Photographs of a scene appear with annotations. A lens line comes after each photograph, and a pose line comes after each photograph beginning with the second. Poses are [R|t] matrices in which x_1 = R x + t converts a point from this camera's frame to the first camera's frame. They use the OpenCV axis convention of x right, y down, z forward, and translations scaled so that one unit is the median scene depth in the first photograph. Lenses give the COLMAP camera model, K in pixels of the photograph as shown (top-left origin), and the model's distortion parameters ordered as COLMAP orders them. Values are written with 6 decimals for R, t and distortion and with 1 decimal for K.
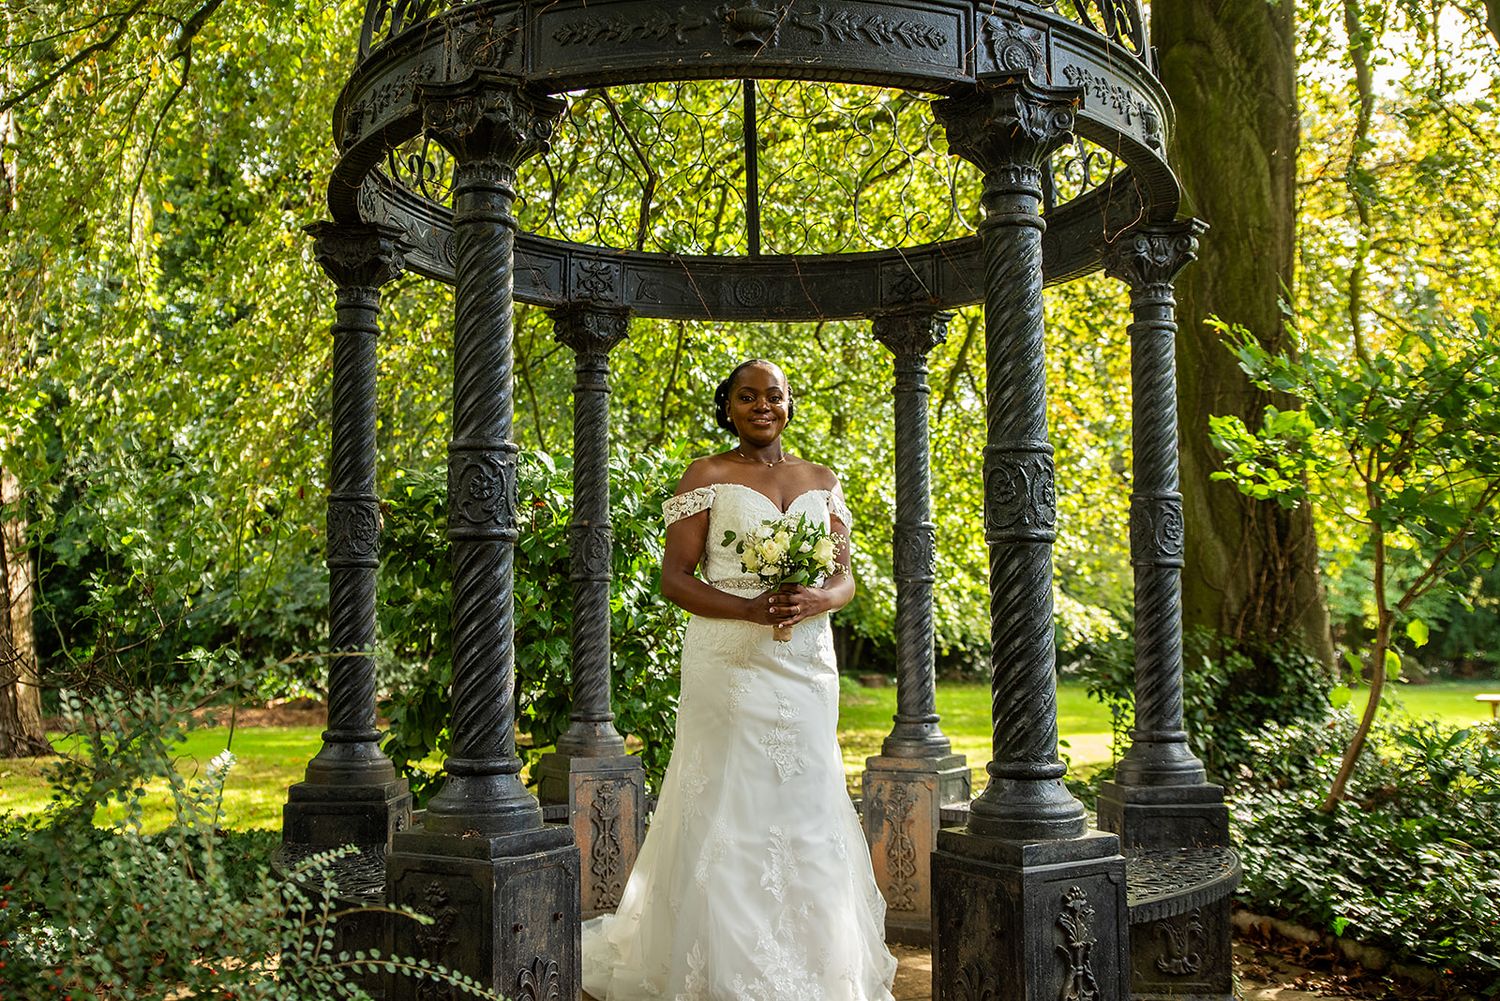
lens RADIAL K [[1474.9, 0, 751.0], [0, 1474.9, 500.9], [0, 0, 1]] dist [-0.011929, 0.000000]
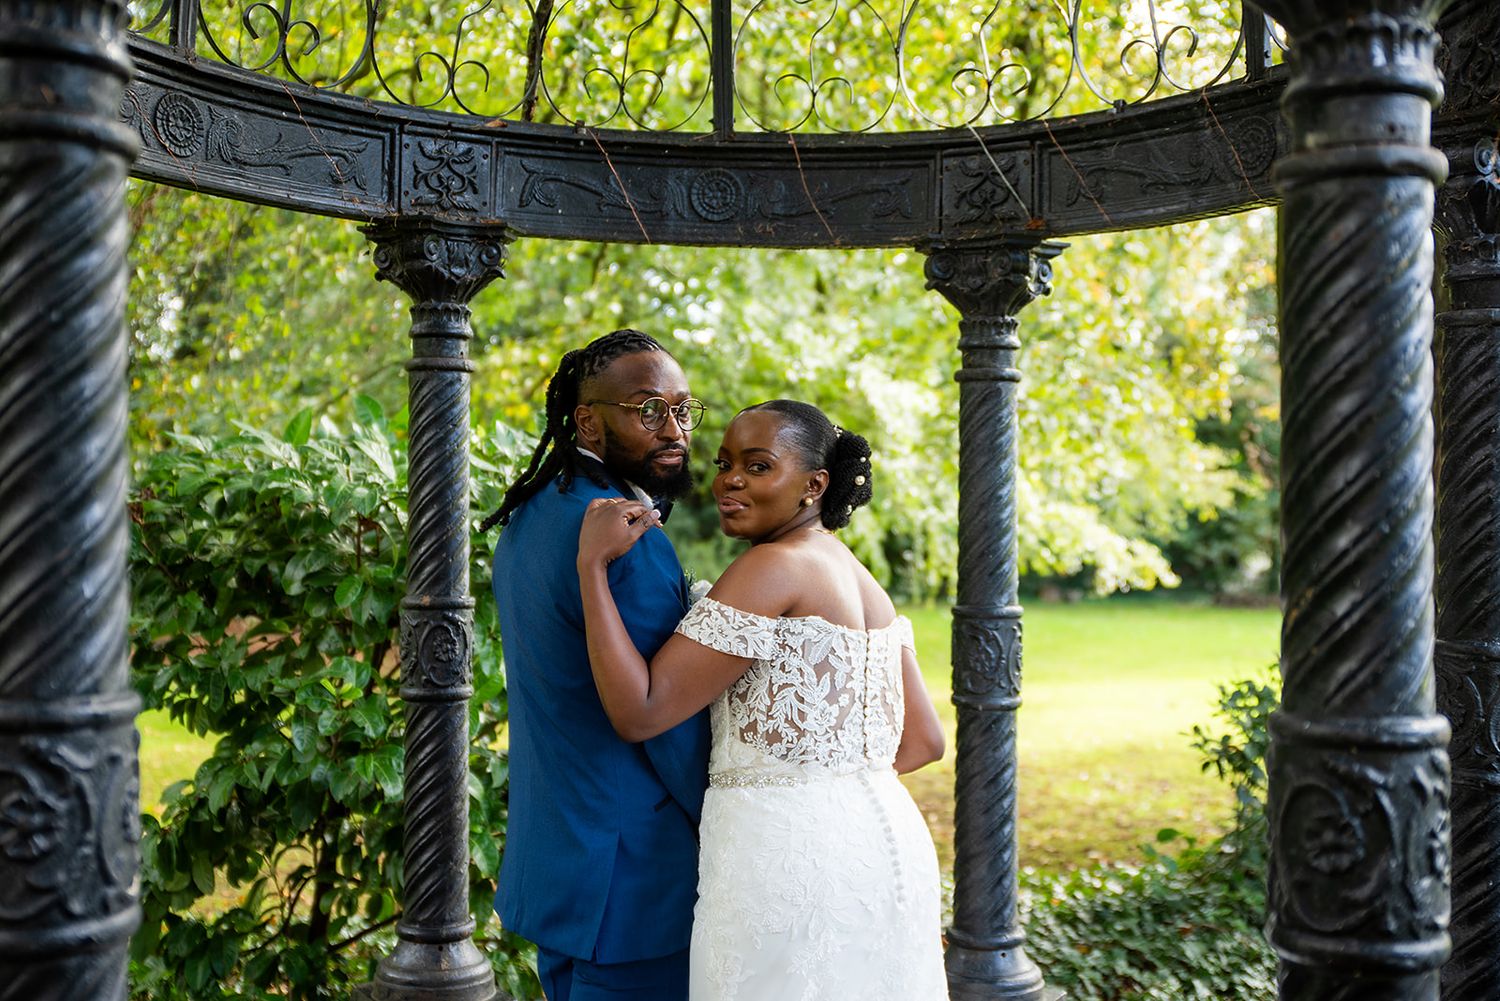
lens RADIAL K [[1646.2, 0, 748.4], [0, 1646.2, 501.1], [0, 0, 1]] dist [0.033526, 0.000000]
pose [[0.999657, 0.014960, 0.021513, 0.000050], [-0.017030, 0.994890, 0.099517, -0.089138], [-0.019914, -0.099849, 0.994803, 0.346570]]
